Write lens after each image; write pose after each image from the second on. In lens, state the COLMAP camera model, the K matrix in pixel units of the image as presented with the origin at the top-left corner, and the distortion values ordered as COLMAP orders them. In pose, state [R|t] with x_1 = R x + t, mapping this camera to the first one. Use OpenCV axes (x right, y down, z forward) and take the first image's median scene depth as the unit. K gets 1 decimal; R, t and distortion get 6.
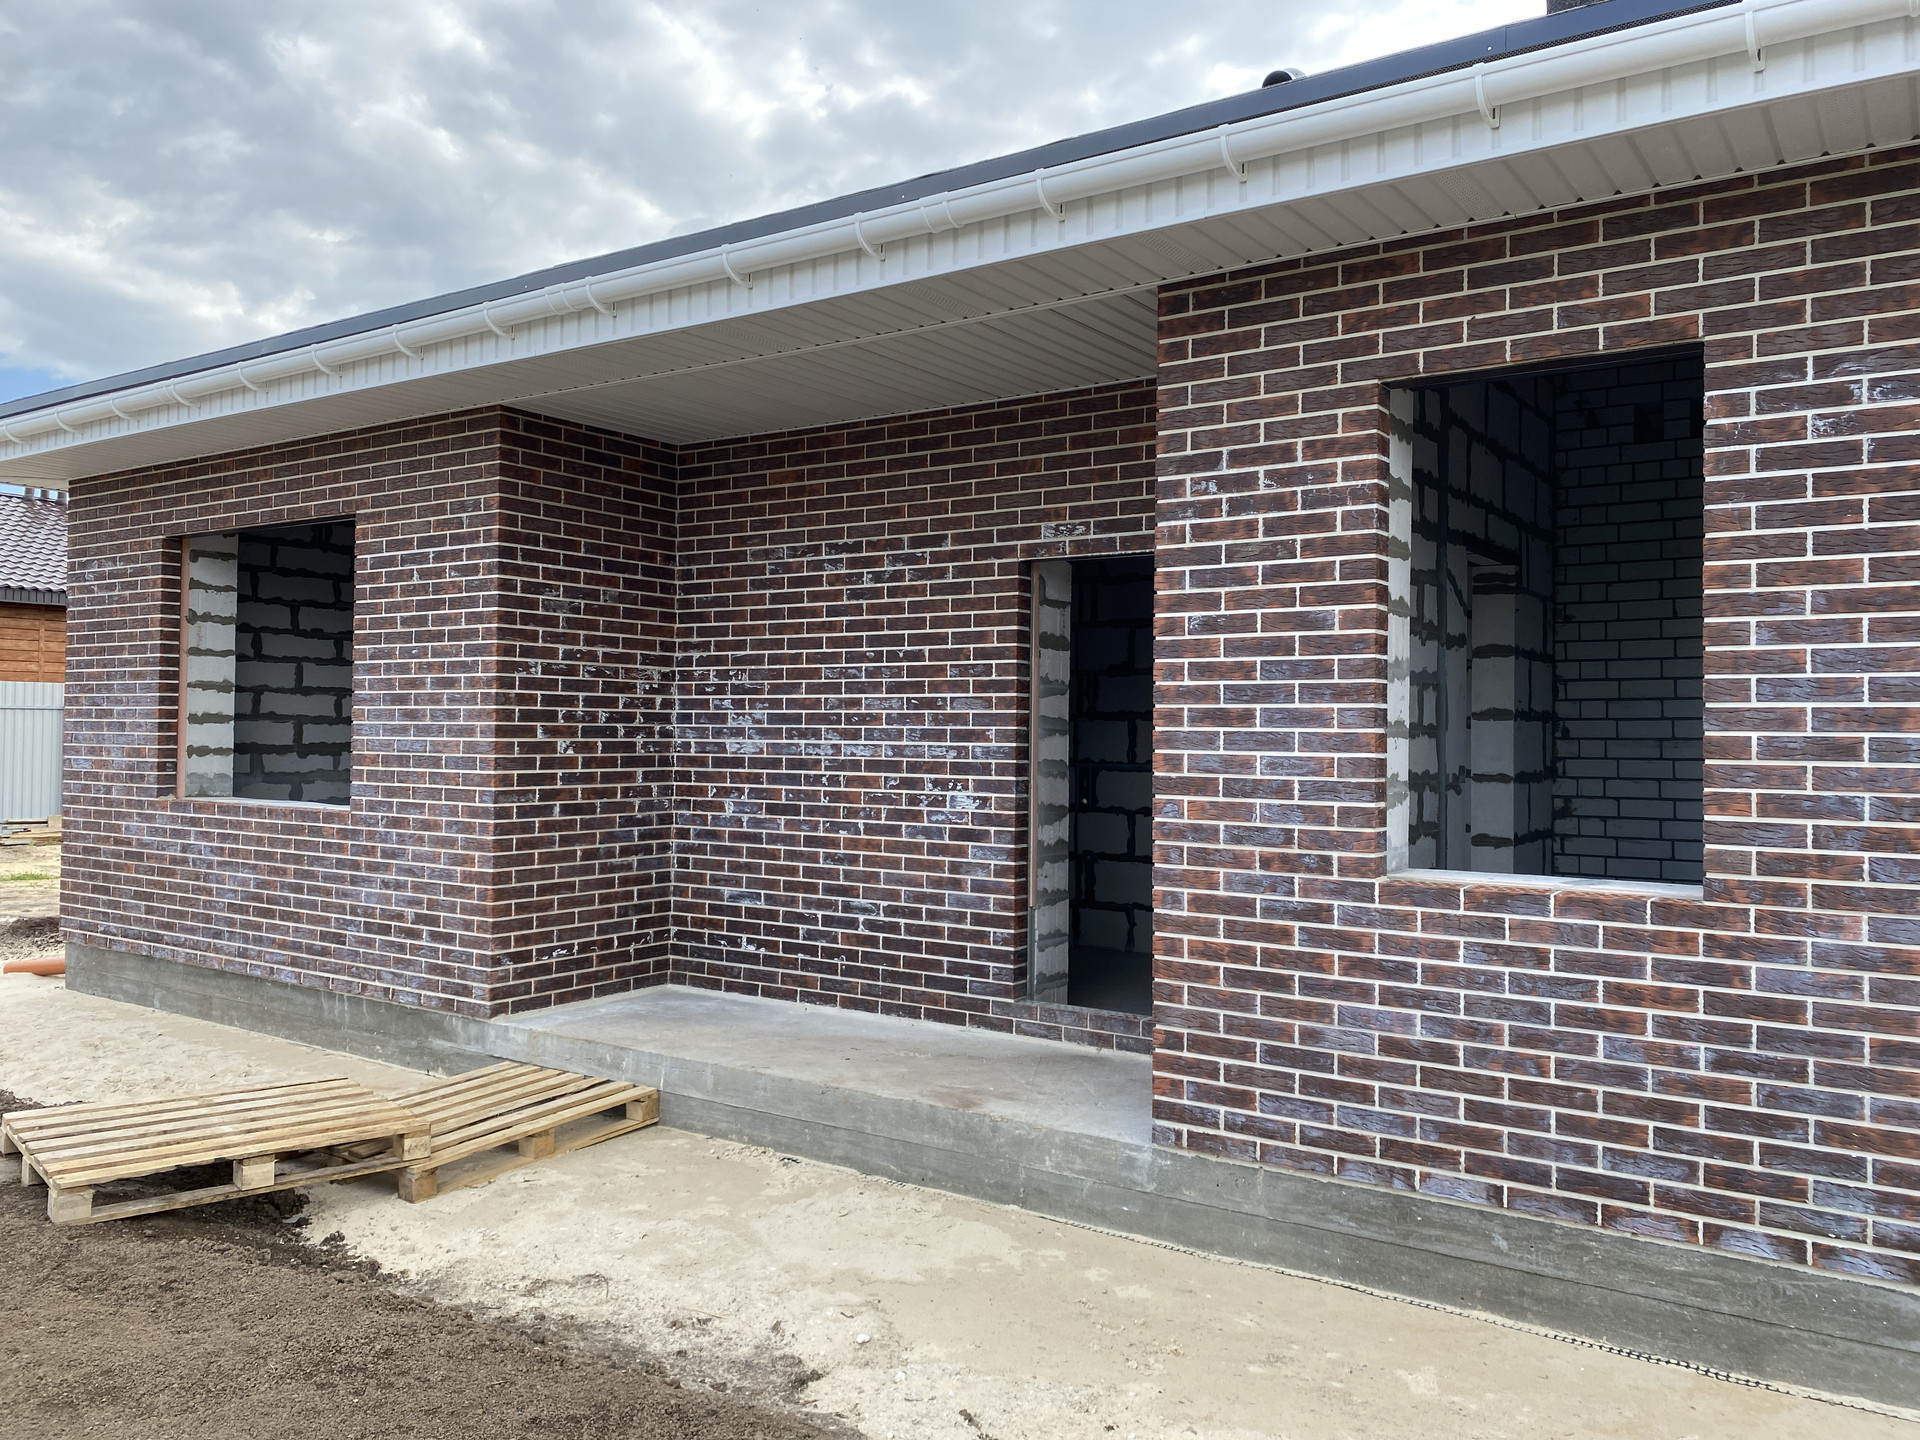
lens RADIAL K [[1474.6, 0, 955.9], [0, 1474.6, 716.0], [0, 0, 1]] dist [0.026931, -0.023929]
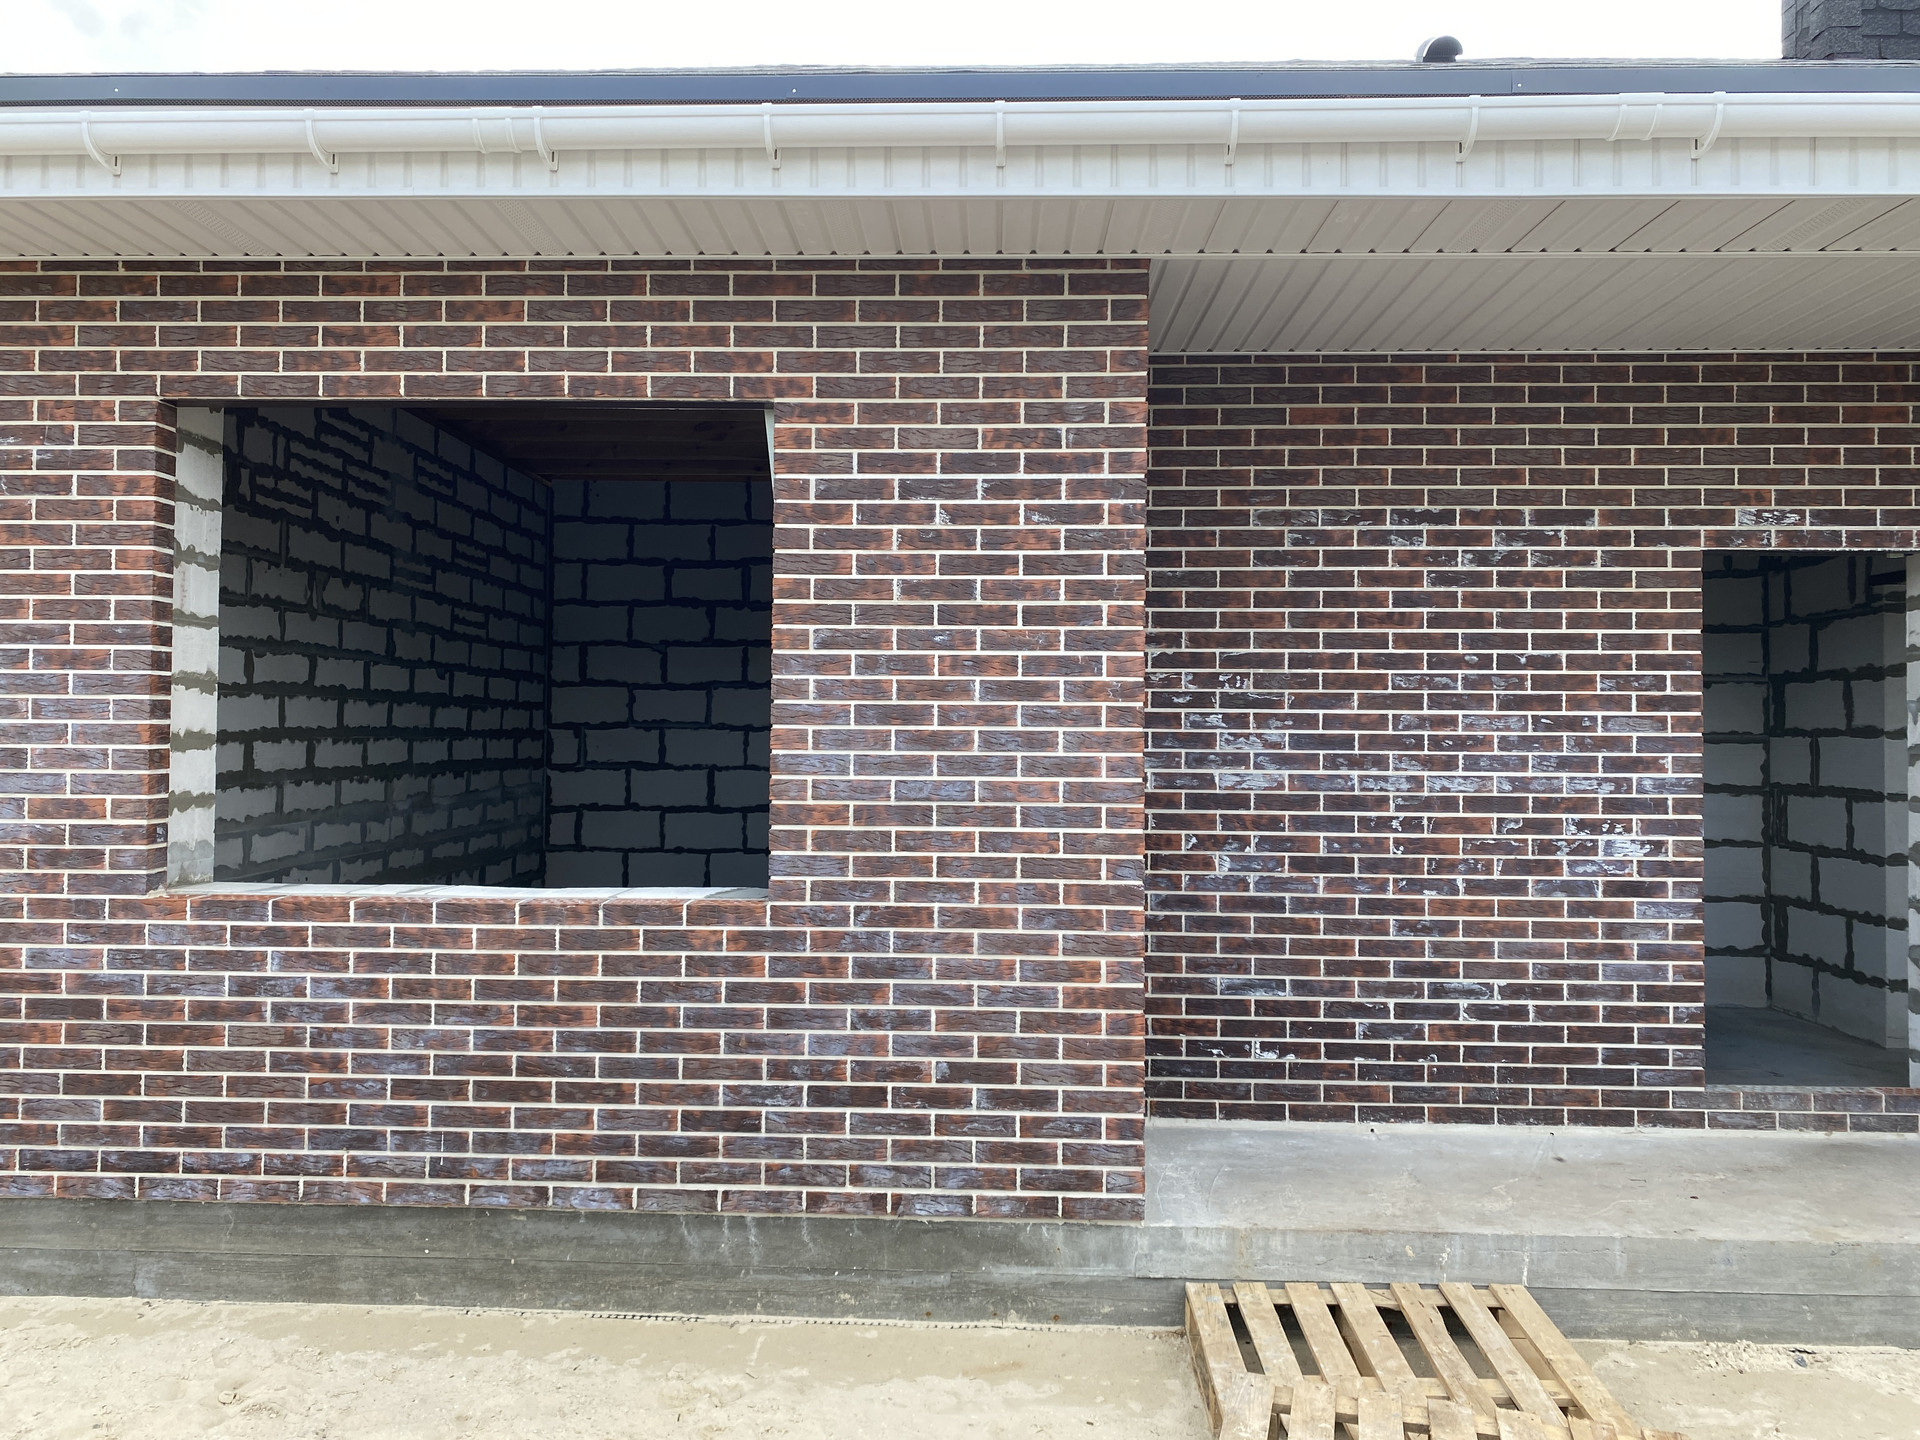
lens RADIAL K [[1436.3, 0, 961.3], [0, 1436.3, 747.1], [0, 0, 1]] dist [0.057273, -0.119894]
pose [[0.844040, -0.001944, 0.536277, -0.684918], [-0.006172, 0.999892, 0.013339, -0.004252], [-0.536245, -0.014568, 0.843937, 0.508866]]
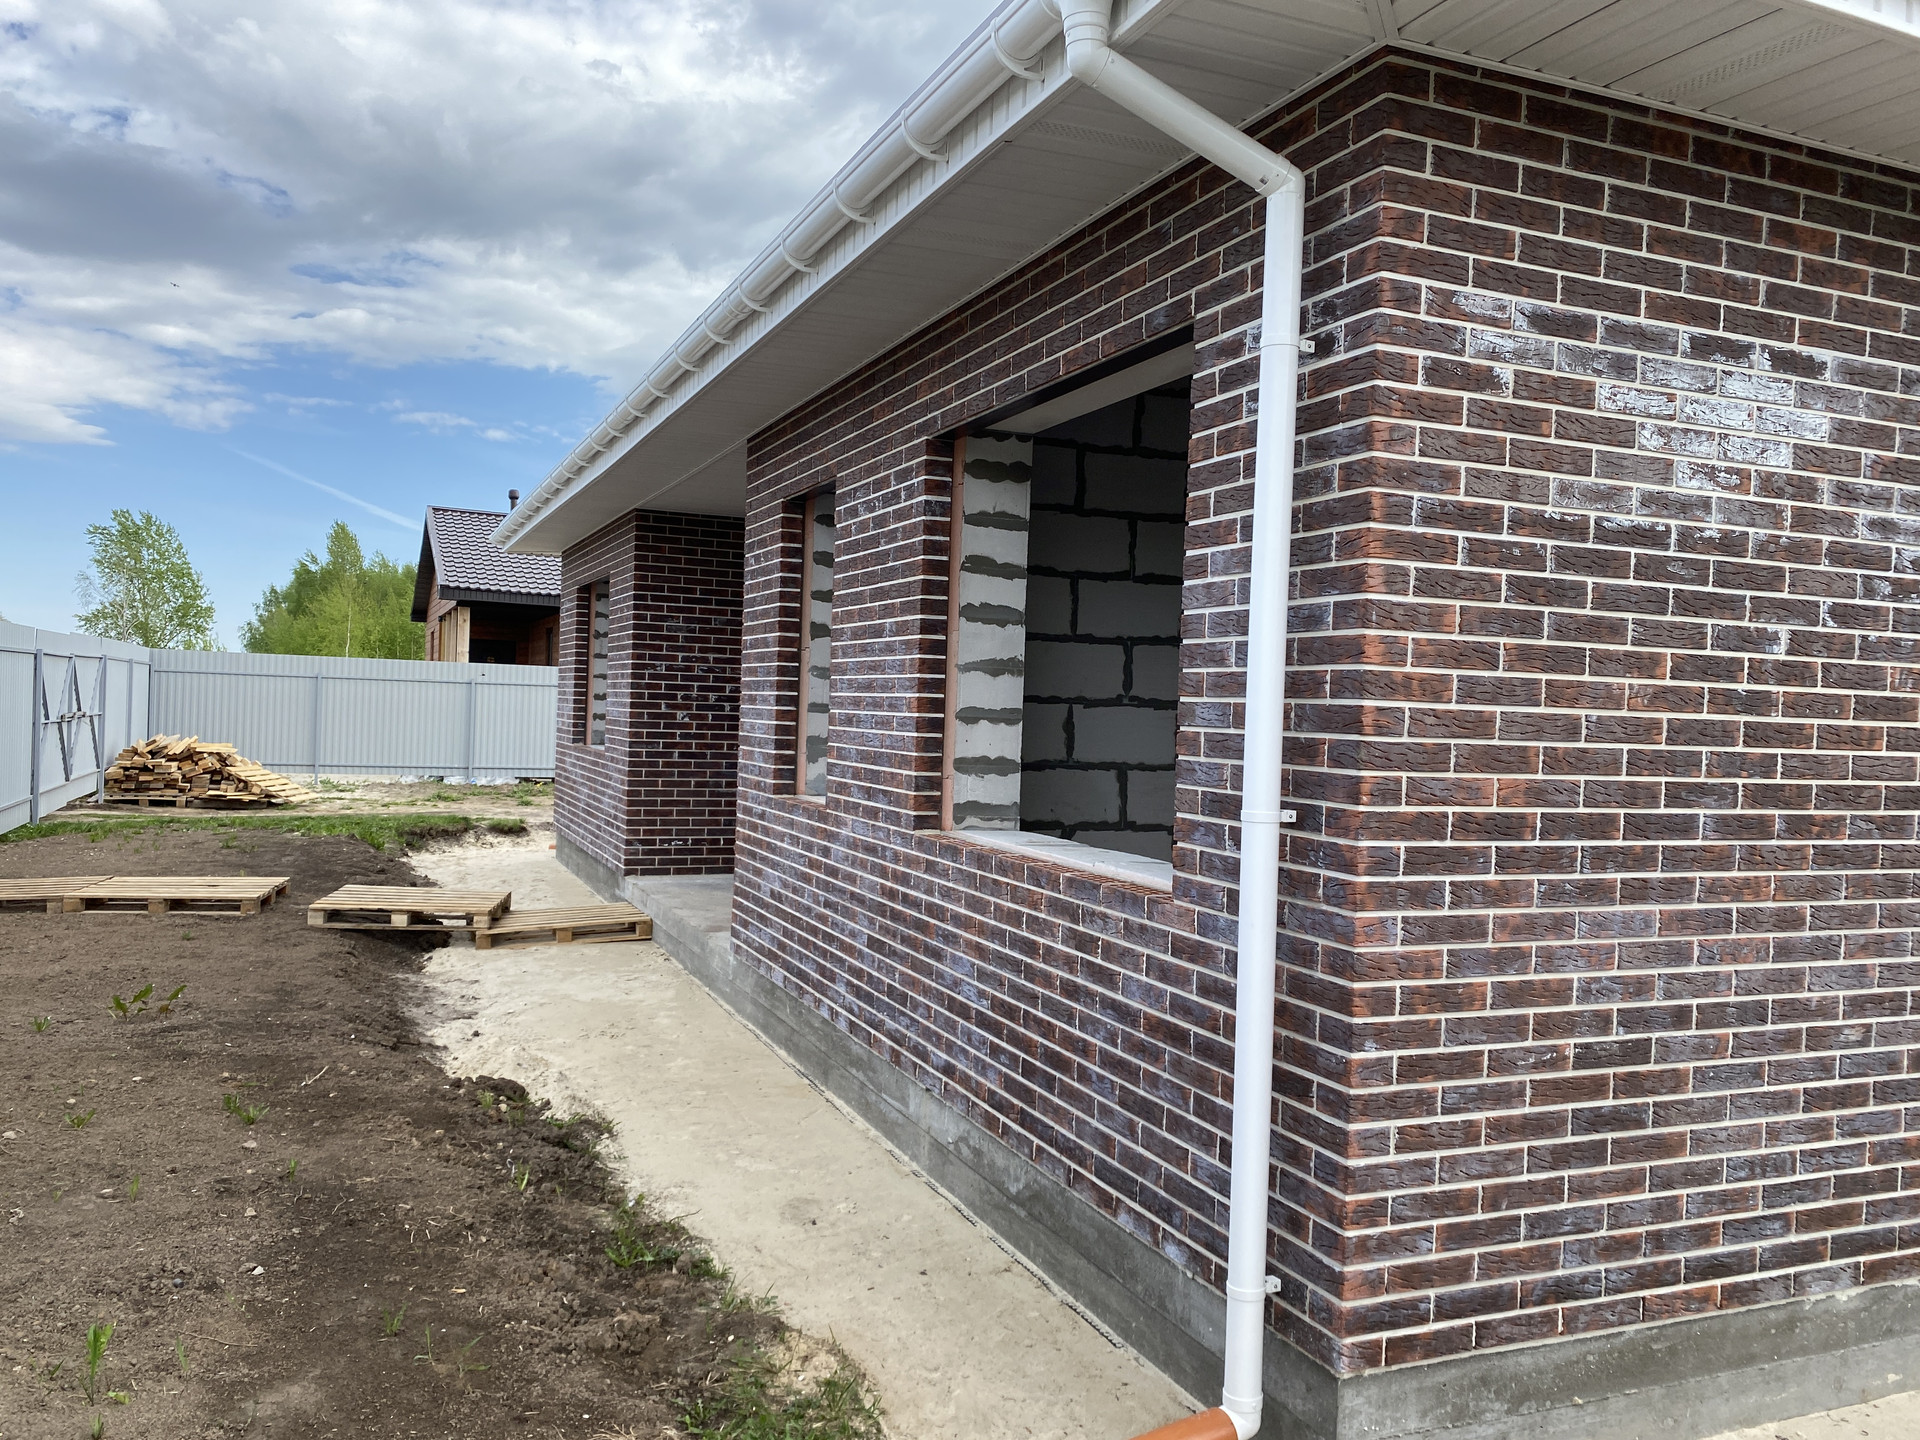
lens RADIAL K [[1474.6, 0, 955.9], [0, 1474.6, 716.0], [0, 0, 1]] dist [0.026931, -0.023929]
pose [[0.837697, 0.021237, -0.545722, 0.873273], [-0.018668, 0.999773, 0.010250, -0.001329], [0.545816, 0.001601, 0.837904, -0.188142]]
